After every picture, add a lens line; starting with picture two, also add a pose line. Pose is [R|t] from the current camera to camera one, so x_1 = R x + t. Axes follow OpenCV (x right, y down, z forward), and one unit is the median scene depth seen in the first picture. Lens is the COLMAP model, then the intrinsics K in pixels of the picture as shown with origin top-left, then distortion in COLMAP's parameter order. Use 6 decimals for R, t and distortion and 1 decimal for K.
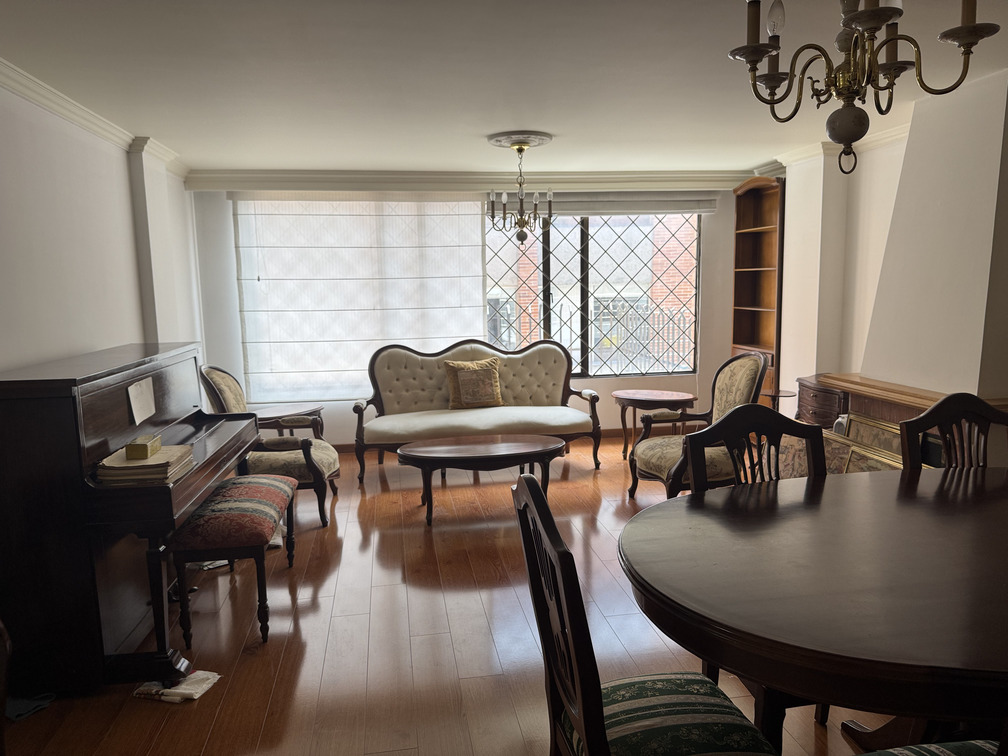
lens RADIAL K [[691.5, 0, 505.2], [0, 691.5, 381.3], [0, 0, 1]] dist [0.041139, -0.018098]
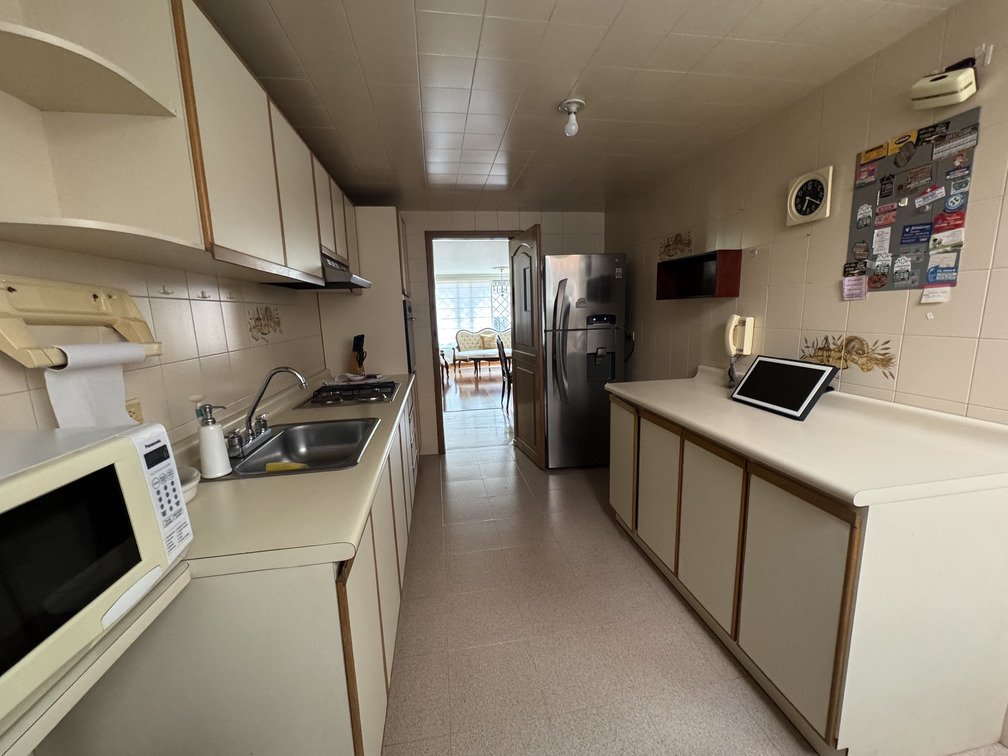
lens RADIAL K [[402.5, 0, 506.4], [0, 402.5, 380.8], [0, 0, 1]] dist [-0.009634, 0.000147]
pose [[0.999981, -0.006036, -0.001297, 0.034605], [0.006076, 0.999415, 0.033664, 0.115606], [0.001093, -0.033671, 0.999432, -0.799607]]
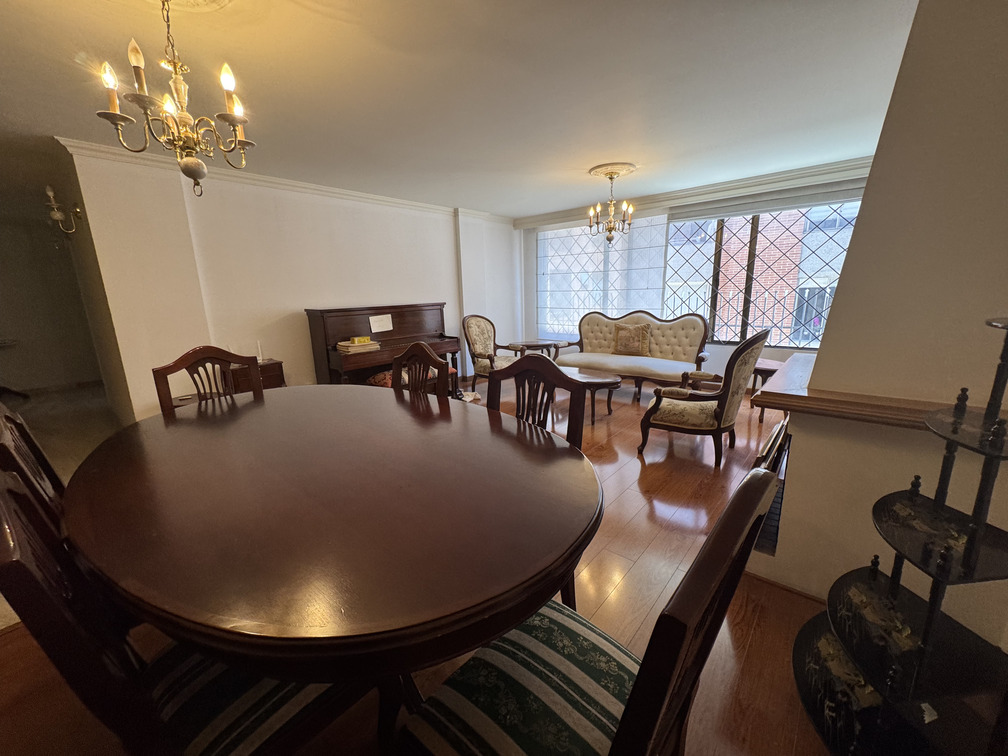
lens RADIAL K [[402.5, 0, 505.3], [0, 402.5, 379.0], [0, 0, 1]] dist [-0.009634, 0.000147]
pose [[0.644376, 0.168690, -0.745871, 0.438929], [-0.089932, 0.985314, 0.145149, -0.013548], [0.759403, -0.026452, 0.650083, 0.202643]]
